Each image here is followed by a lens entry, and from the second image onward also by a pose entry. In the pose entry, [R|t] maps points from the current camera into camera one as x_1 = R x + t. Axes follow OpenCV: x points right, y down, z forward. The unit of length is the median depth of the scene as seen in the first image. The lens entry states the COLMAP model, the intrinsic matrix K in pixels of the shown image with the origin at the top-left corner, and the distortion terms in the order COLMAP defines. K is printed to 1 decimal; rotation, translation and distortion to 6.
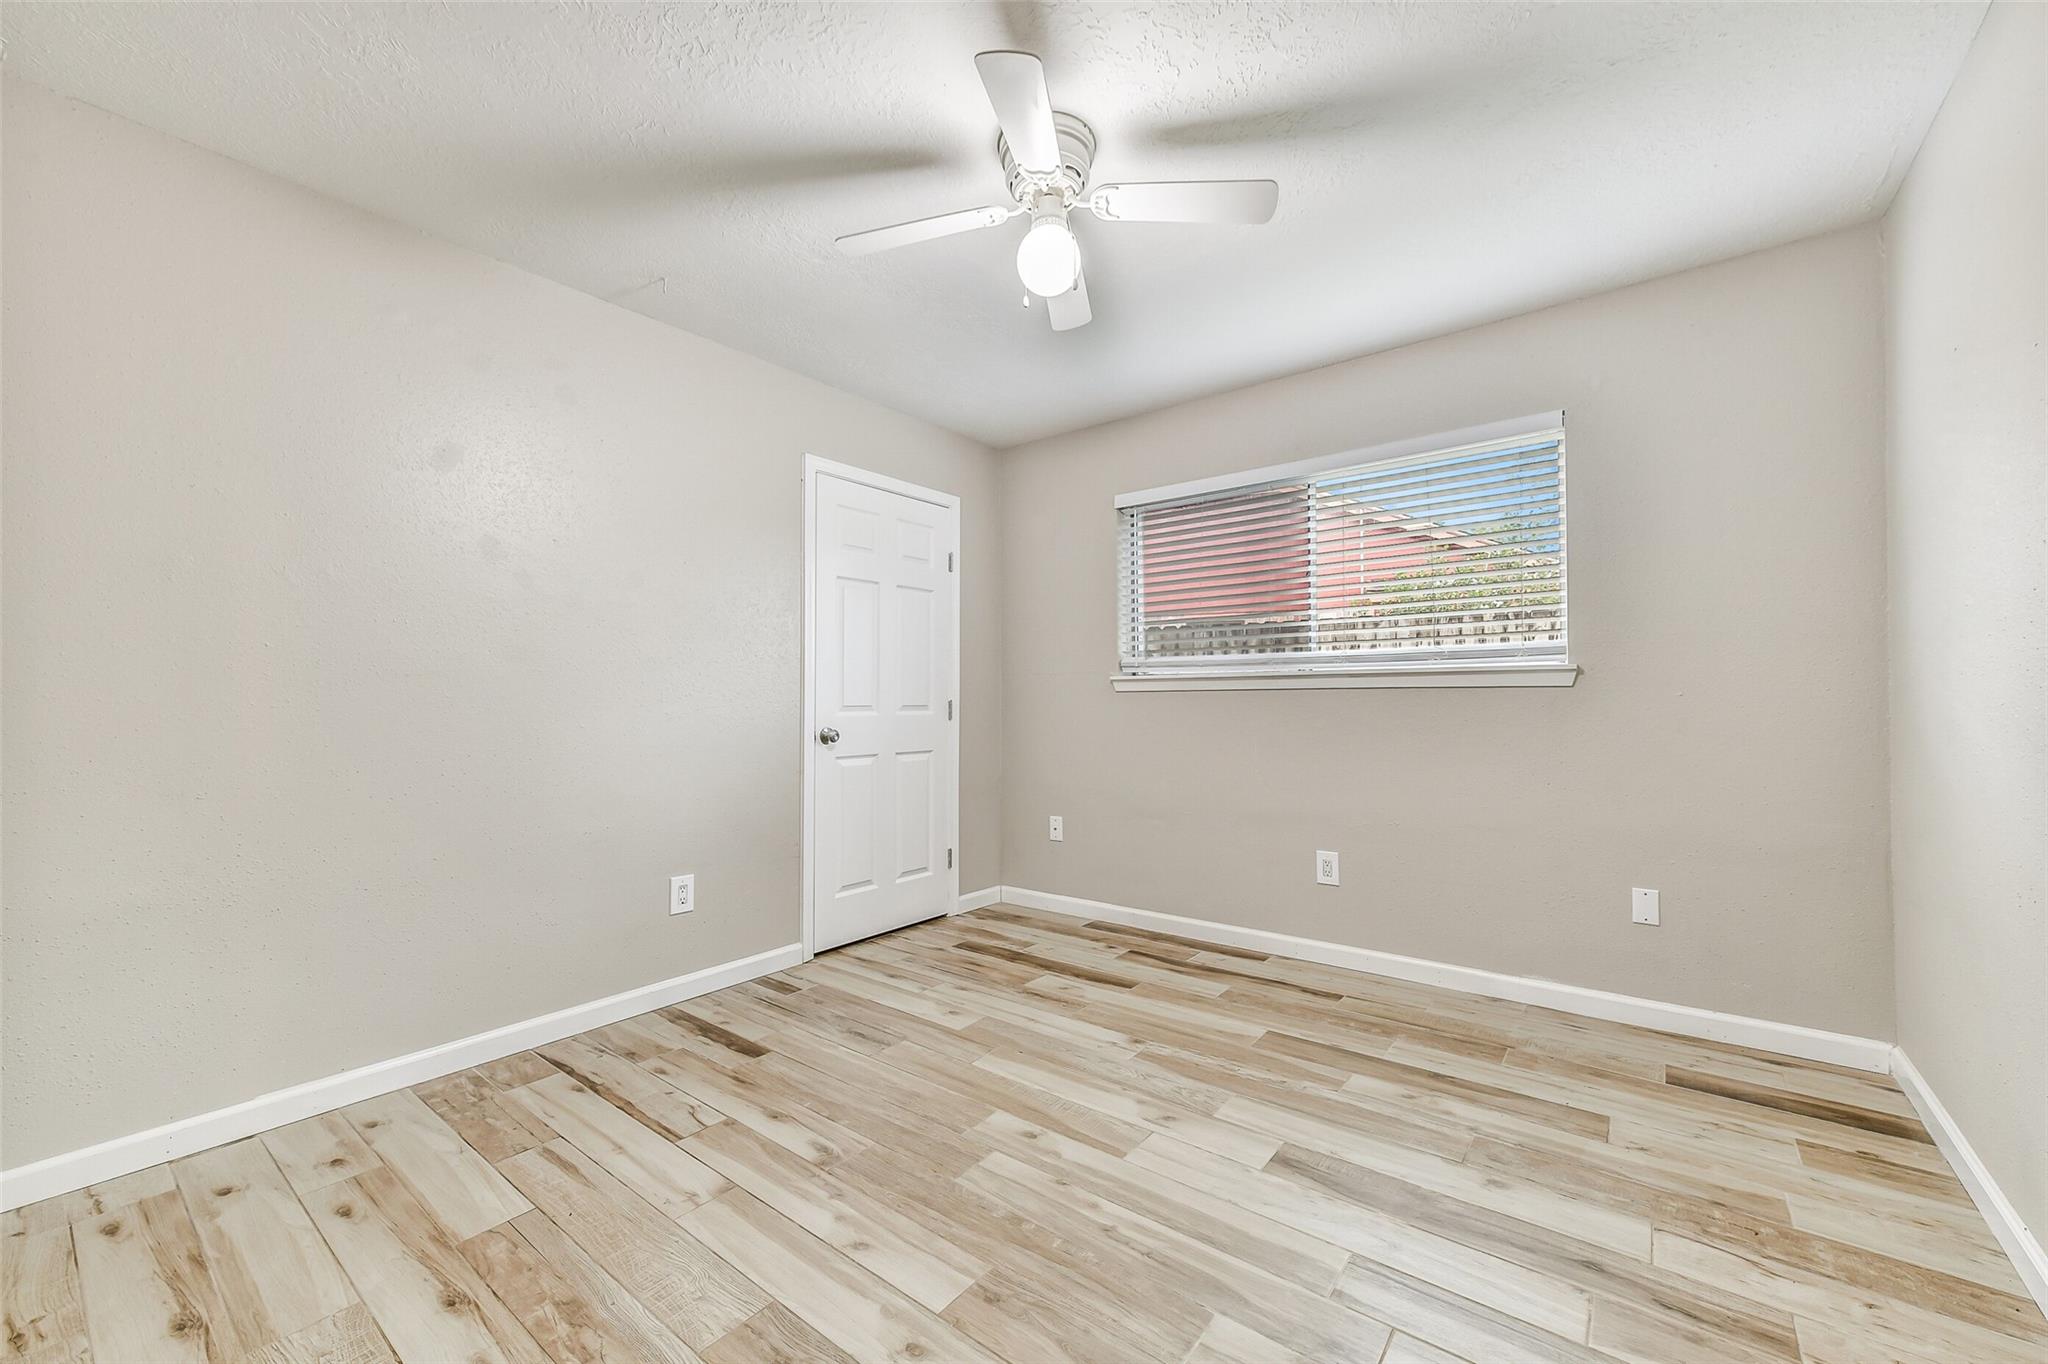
lens RADIAL K [[808.3, 0, 1027.4], [0, 808.3, 684.5], [0, 0, 1]] dist [0.009354, -0.000385]
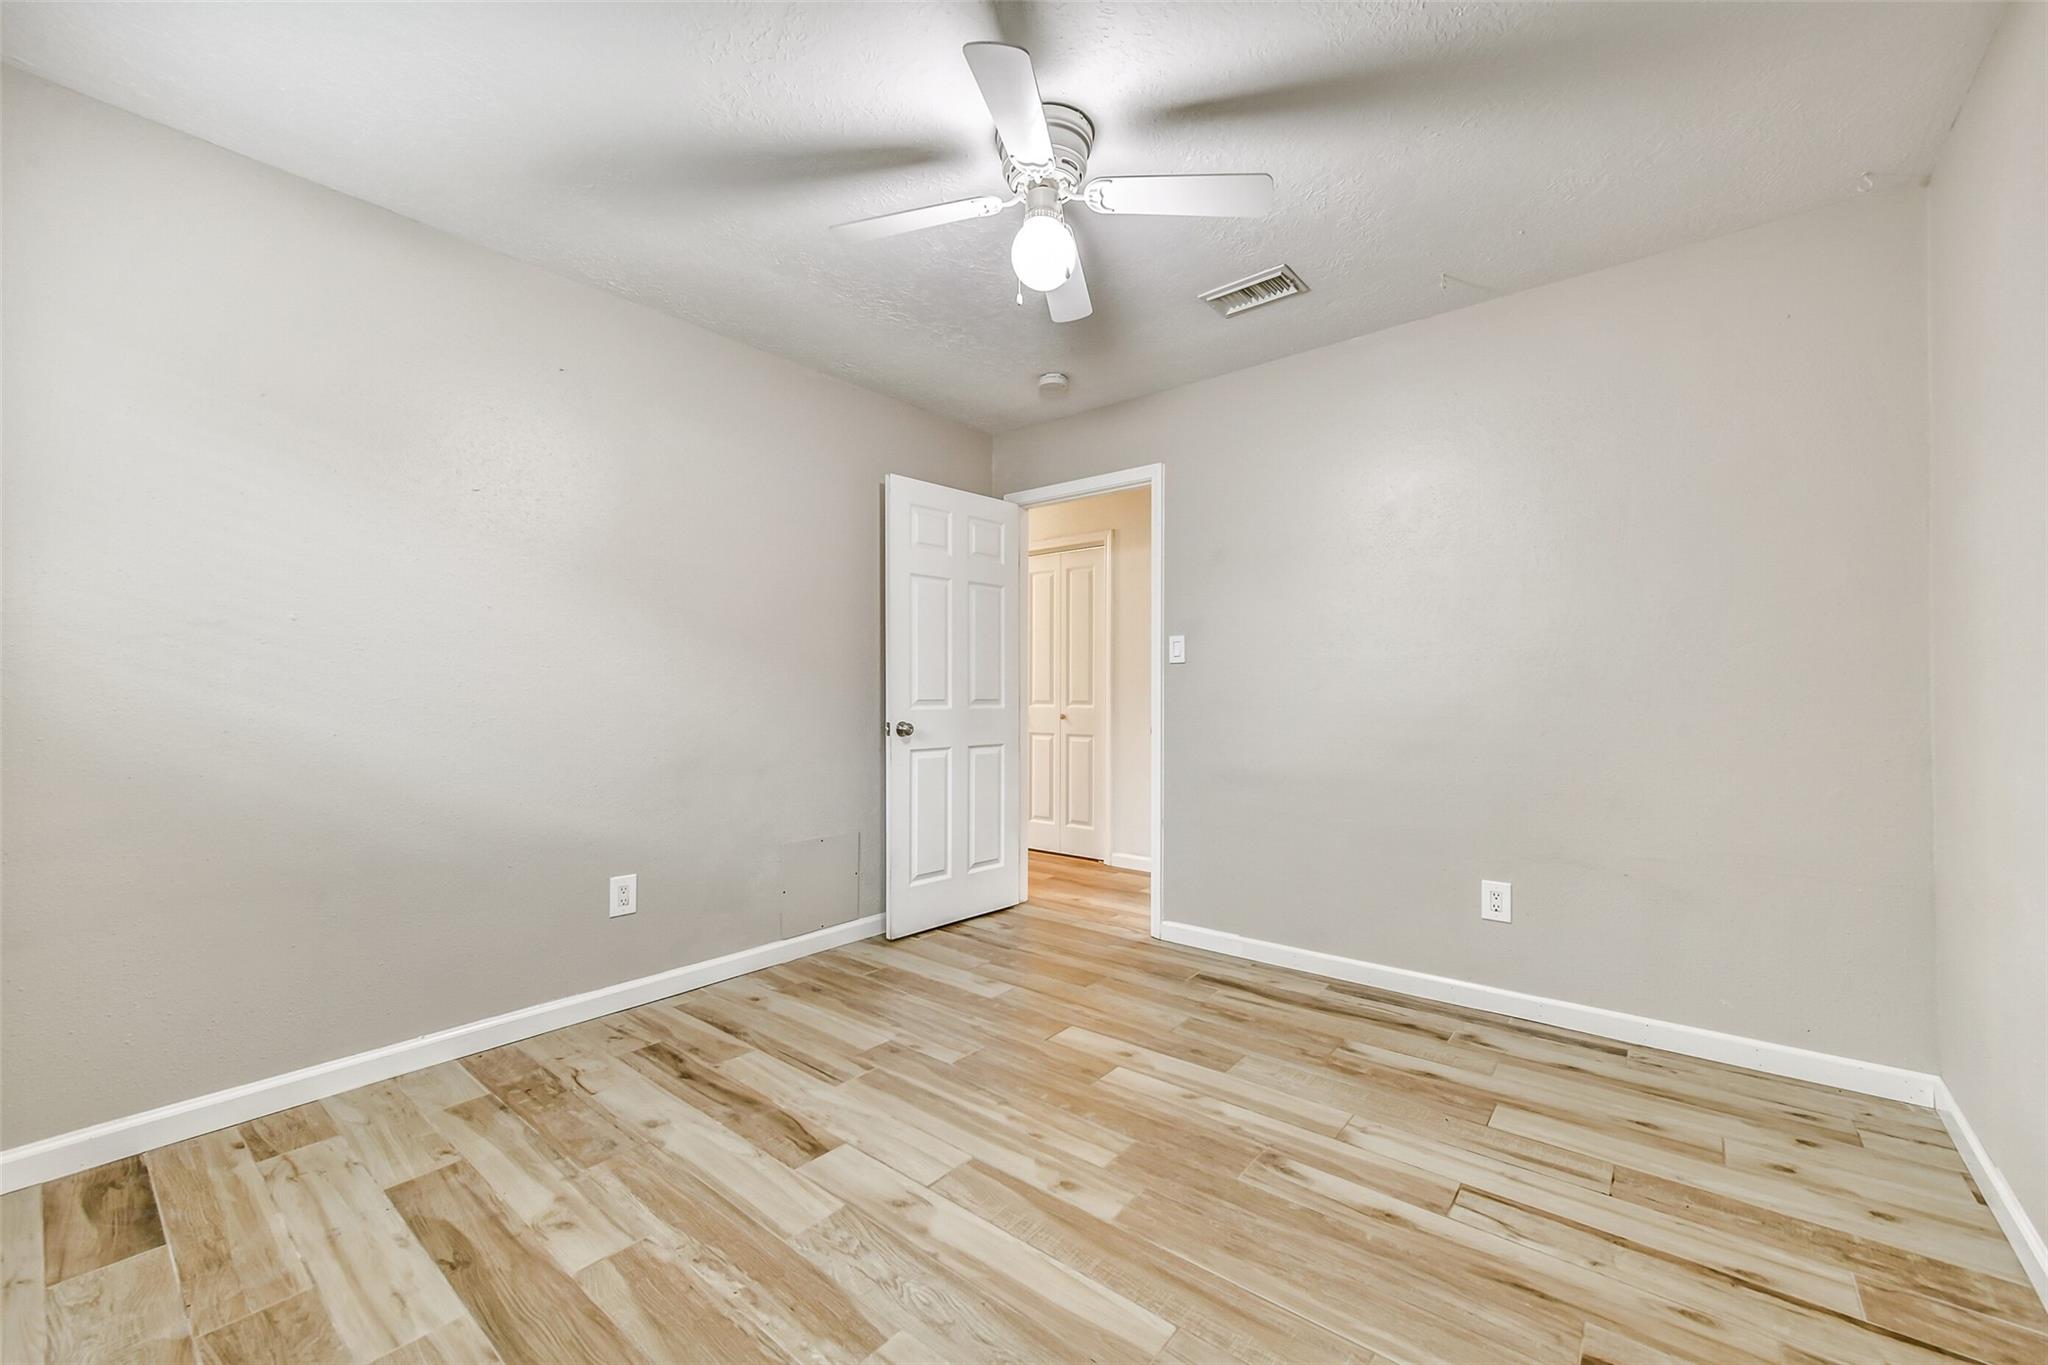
lens RADIAL K [[808.3, 0, 1027.4], [0, 808.3, 685.0], [0, 0, 1]] dist [0.009354, -0.000385]
pose [[-0.999770, 0.004945, 0.020873, 0.027084], [0.004311, 0.999532, -0.030299, 0.036920], [-0.021013, -0.030202, -0.999323, 1.963336]]
